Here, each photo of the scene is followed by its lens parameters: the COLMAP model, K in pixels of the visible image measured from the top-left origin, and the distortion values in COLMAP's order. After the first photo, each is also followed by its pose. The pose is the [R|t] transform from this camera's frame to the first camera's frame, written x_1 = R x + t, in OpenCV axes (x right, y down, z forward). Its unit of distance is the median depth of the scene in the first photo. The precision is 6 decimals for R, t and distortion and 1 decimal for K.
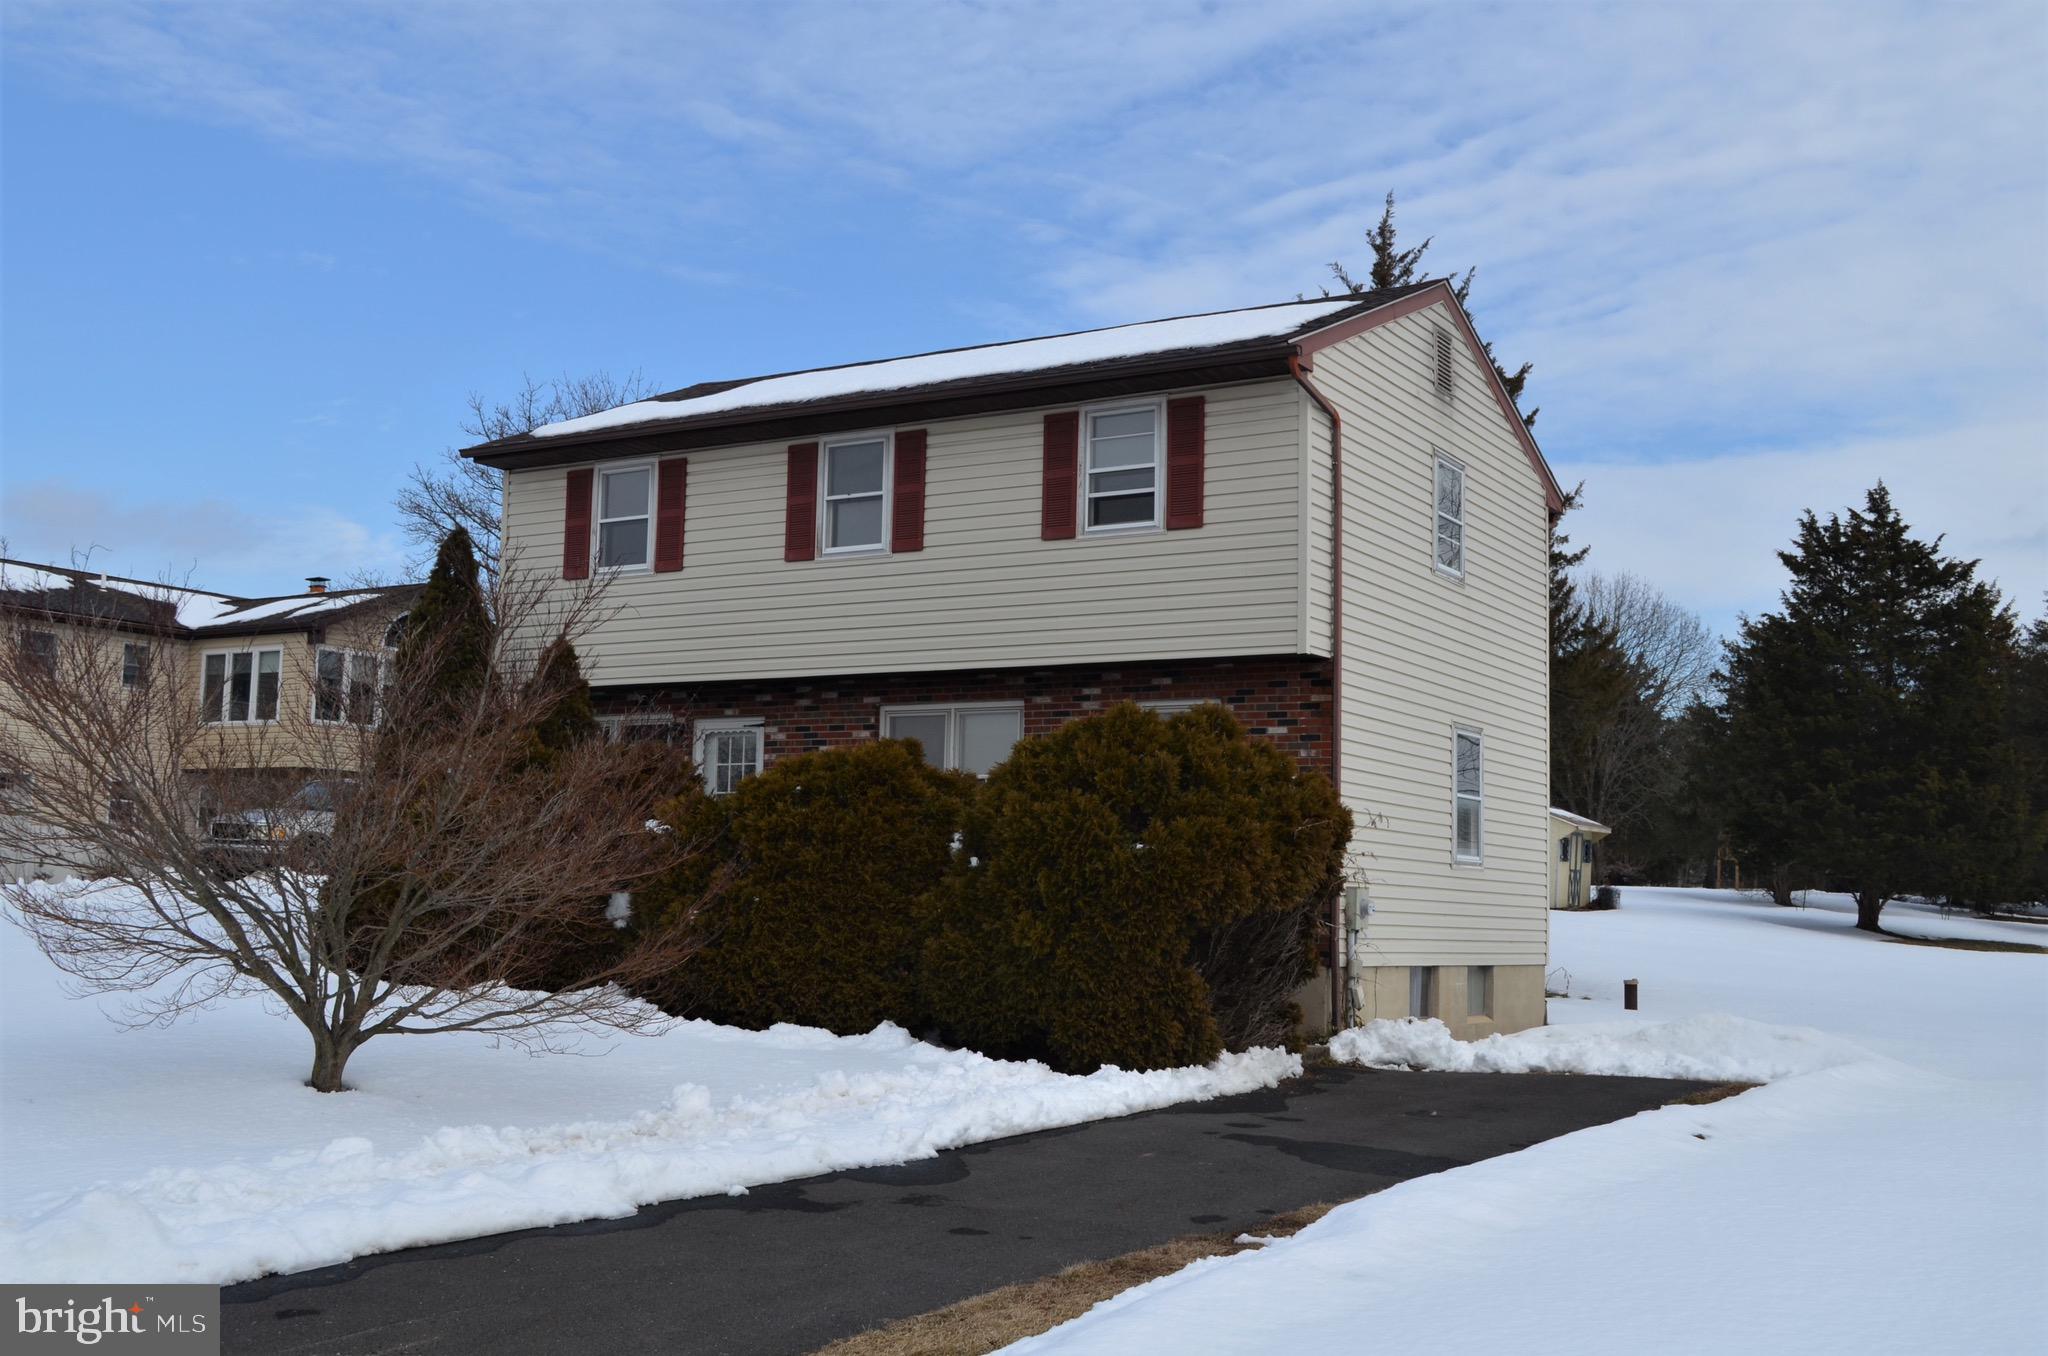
lens RADIAL K [[2146.2, 0, 1027.4], [0, 2146.2, 687.3], [0, 0, 1]] dist [-0.027464, 0.000000]
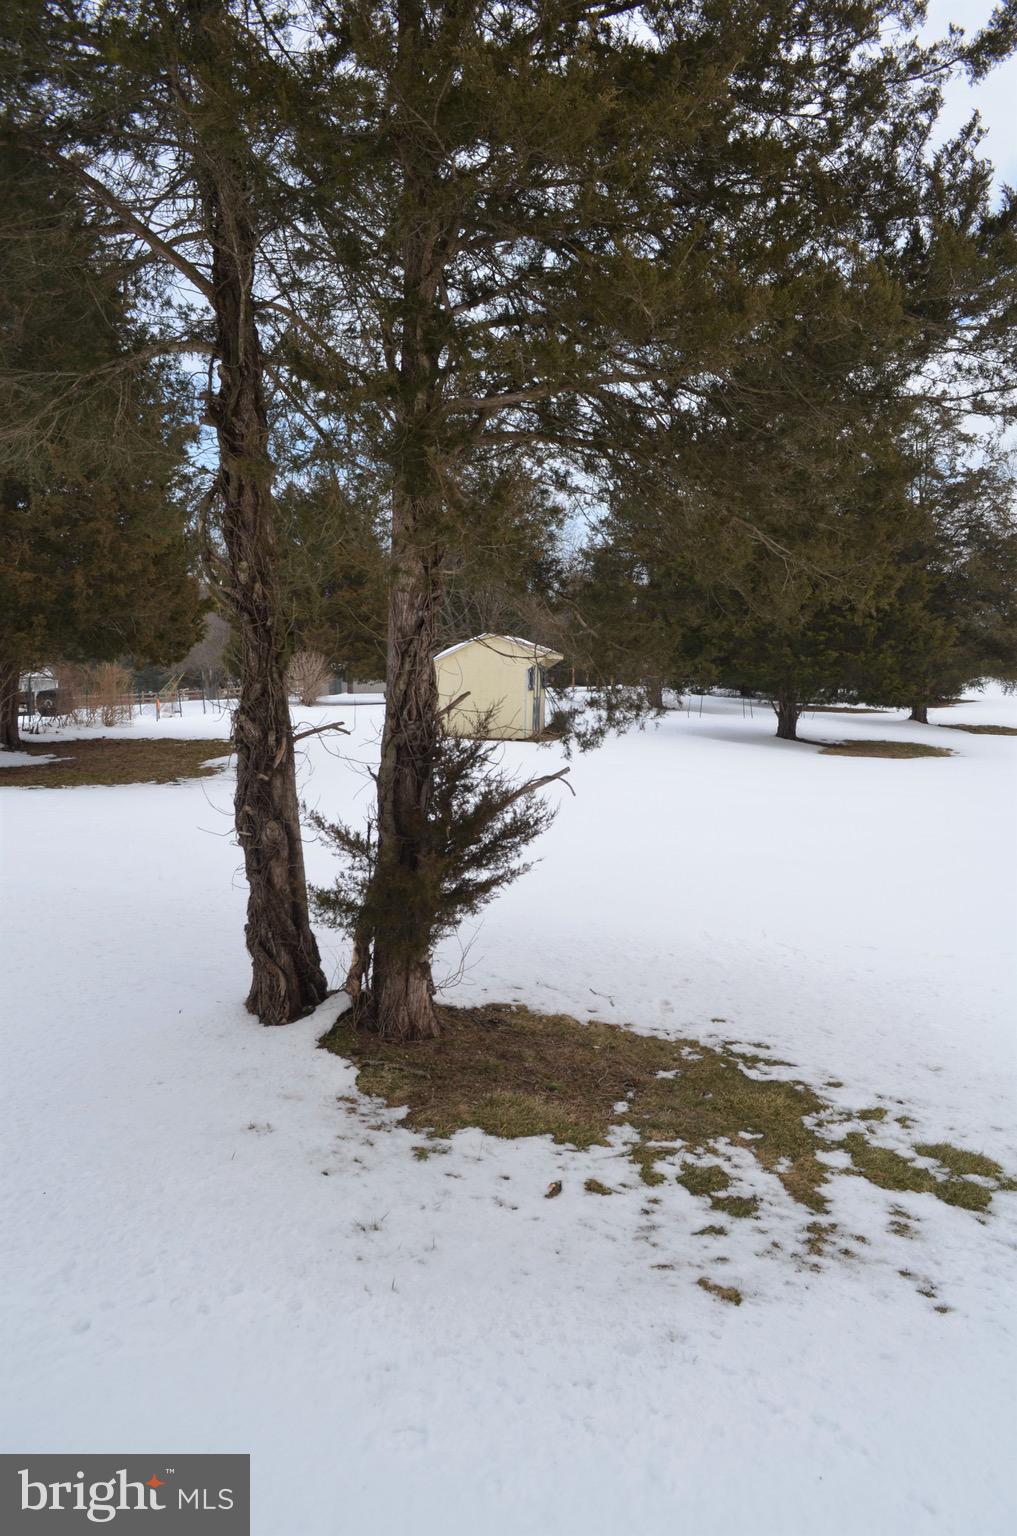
lens RADIAL K [[1188.8, 0, 508.9], [0, 1188.8, 769.7], [0, 0, 1]] dist [-0.011985, -0.010459]
pose [[0.945820, -0.070693, 0.316902, 0.060730], [0.016778, 0.985348, 0.169731, 0.022365], [-0.324258, -0.155218, 0.933147, 0.463223]]
